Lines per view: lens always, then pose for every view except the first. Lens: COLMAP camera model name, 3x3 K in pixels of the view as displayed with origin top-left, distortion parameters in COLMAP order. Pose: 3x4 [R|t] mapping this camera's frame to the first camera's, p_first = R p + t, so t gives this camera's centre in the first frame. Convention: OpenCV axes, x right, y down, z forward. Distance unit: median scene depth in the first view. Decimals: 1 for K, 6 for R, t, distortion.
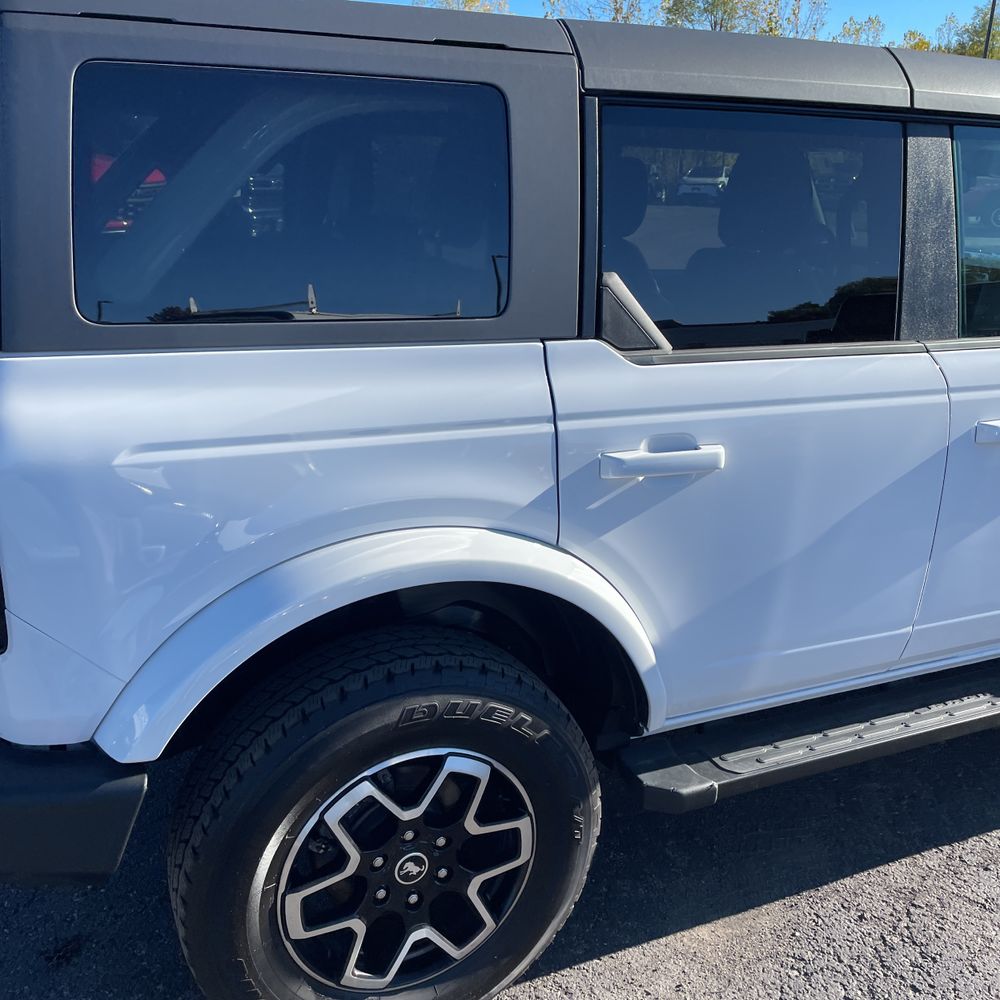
lens RADIAL K [[1005.1, 0, 498.5], [0, 1005.1, 500.5], [0, 0, 1]] dist [0.102506, -0.138351]
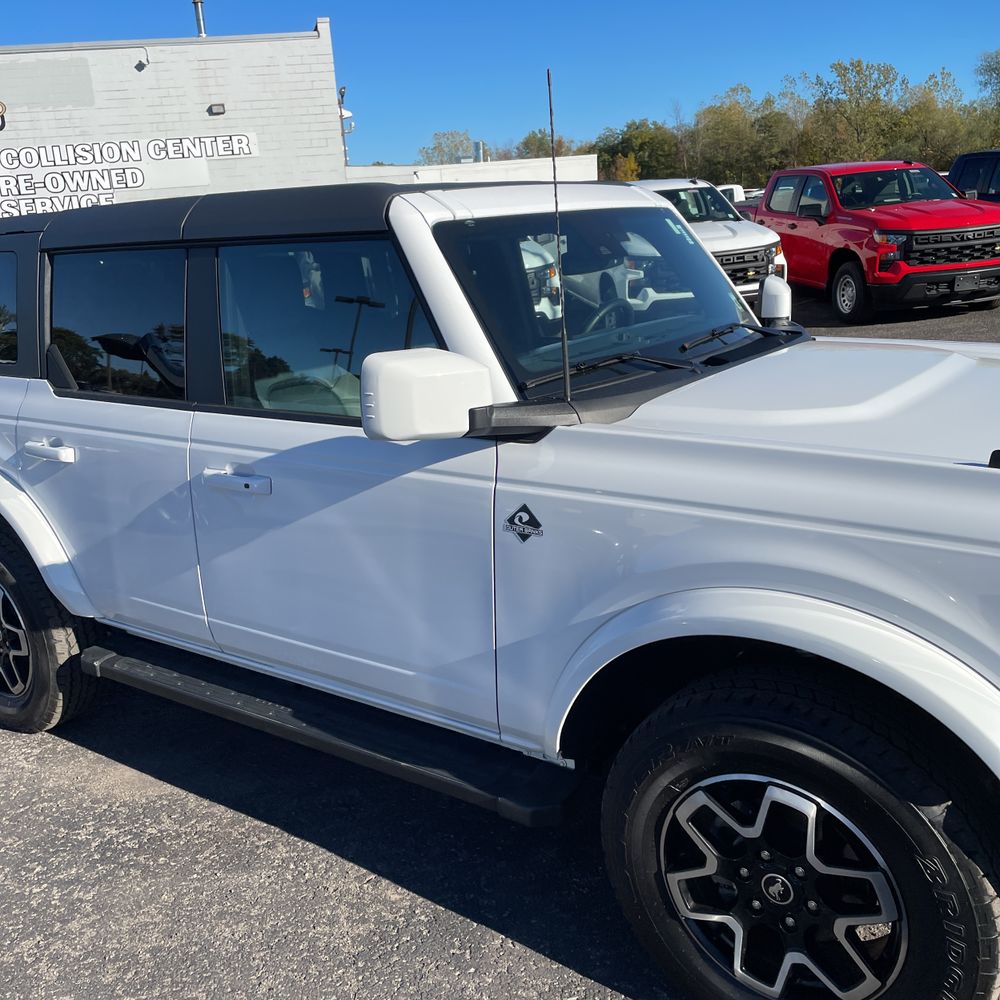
lens RADIAL K [[1023.0, 0, 500.0], [0, 1023.0, 500.0], [0, 0, 1]] dist [0.105771, -0.156158]
pose [[0.483370, 0.169973, -0.858756, 2.135831], [-0.195465, 0.977159, 0.083386, -0.263995], [0.853315, 0.127551, 0.505553, 0.776574]]
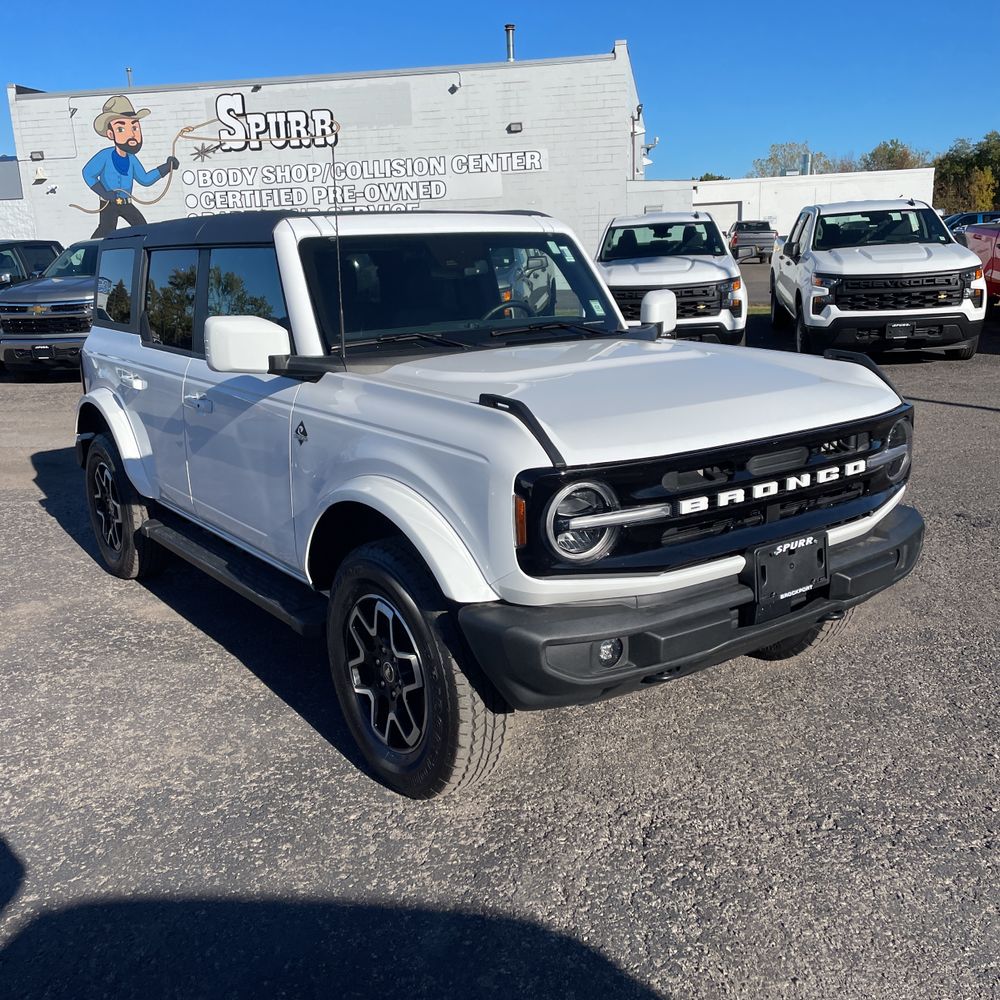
lens RADIAL K [[1030.4, 0, 500.0], [0, 1030.4, 500.0], [0, 0, 1]] dist [0.119755, -0.242428]
pose [[0.188208, 0.197354, -0.962096, 3.056263], [-0.267790, 0.952797, 0.143061, -0.397141], [0.944916, 0.230714, 0.232173, 1.361510]]
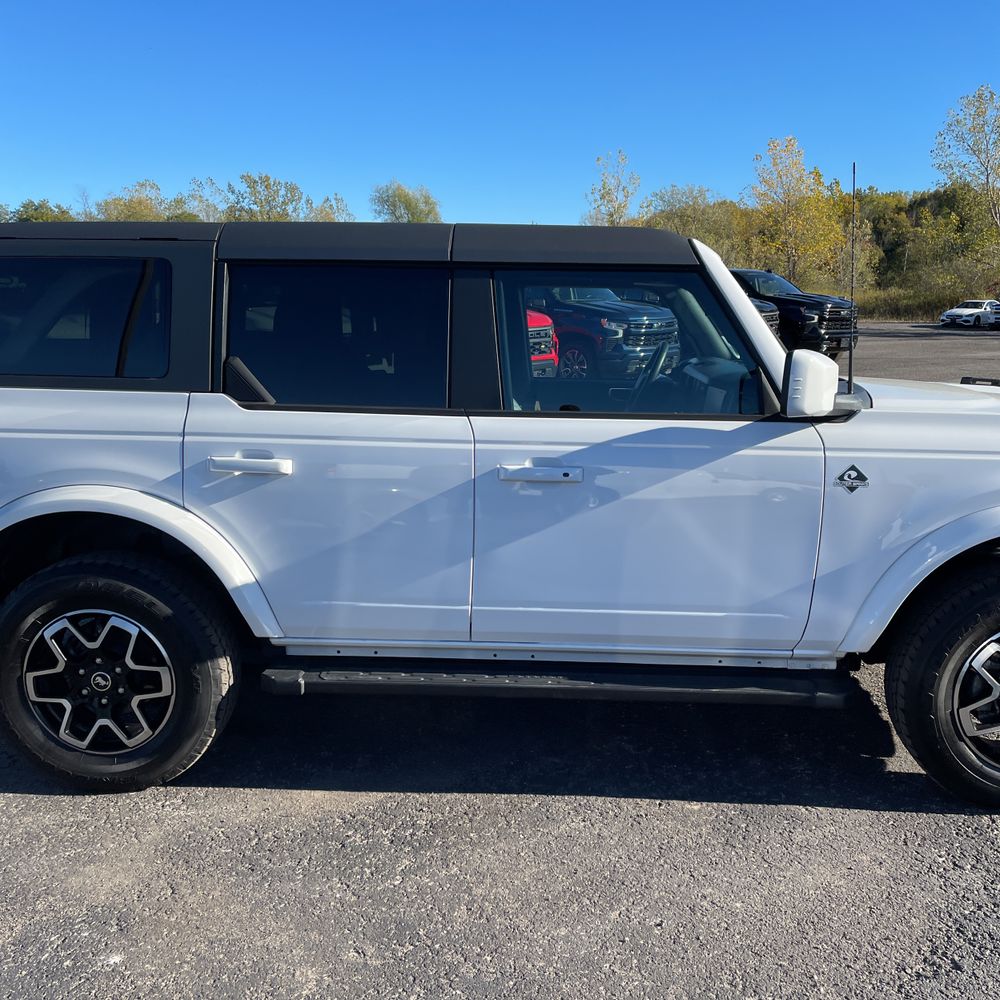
lens RADIAL K [[1027.3, 0, 534.4], [0, 1027.3, 508.4], [0, 0, 1]] dist [0.089091, -0.124999]
pose [[0.888565, 0.067758, -0.453719, 1.406908], [-0.125567, 0.987185, -0.098486, 0.146995], [0.441231, 0.144483, 0.885686, -0.328642]]
